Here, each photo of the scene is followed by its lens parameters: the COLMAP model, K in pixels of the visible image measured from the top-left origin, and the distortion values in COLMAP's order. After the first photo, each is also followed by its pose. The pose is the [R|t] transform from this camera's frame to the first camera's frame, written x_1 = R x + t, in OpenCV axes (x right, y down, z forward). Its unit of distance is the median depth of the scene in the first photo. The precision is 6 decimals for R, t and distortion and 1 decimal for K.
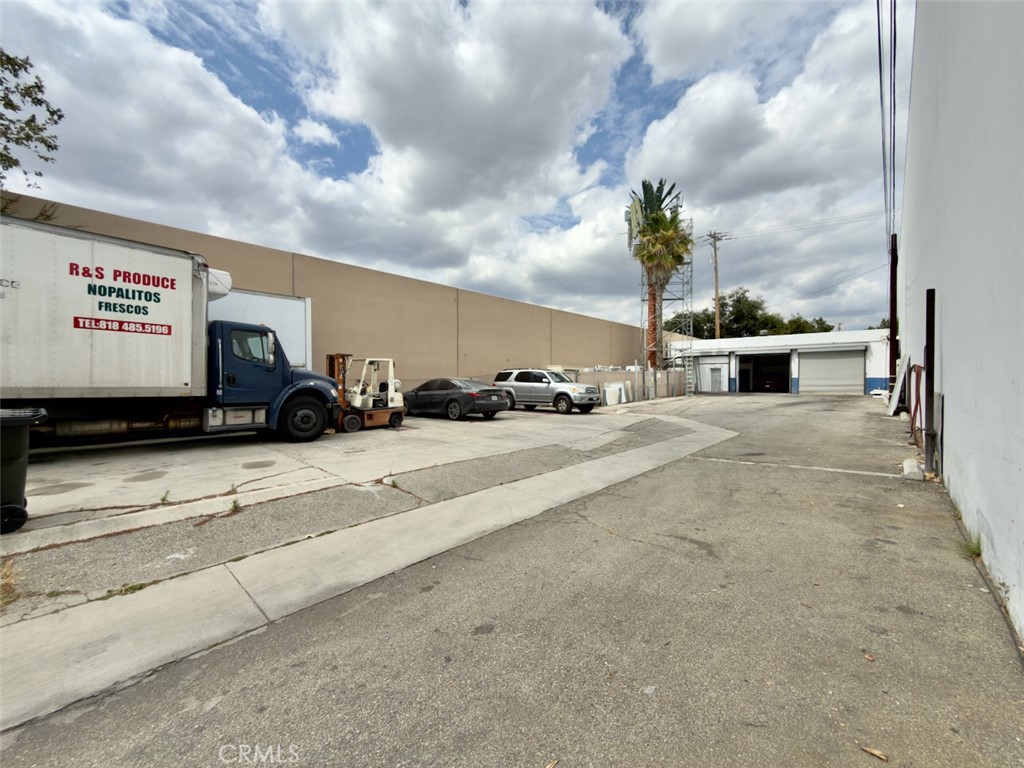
lens RADIAL K [[409.0, 0, 509.1], [0, 409.0, 387.3], [0, 0, 1]] dist [-0.005142, 0.000136]
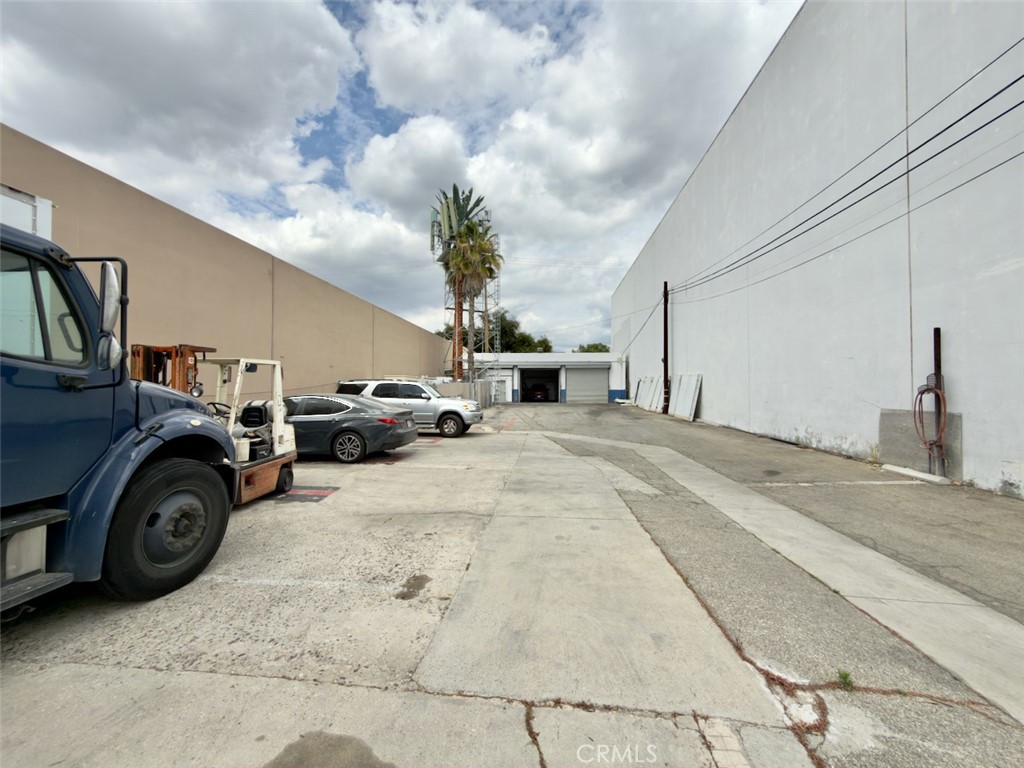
lens RADIAL K [[409.0, 0, 508.1], [0, 409.0, 375.1], [0, 0, 1]] dist [-0.005142, 0.000136]
pose [[0.789411, 0.022924, 0.613437, -0.131148], [0.008388, 0.998806, -0.048119, -0.008368], [-0.613807, 0.043131, 0.788277, 0.143324]]
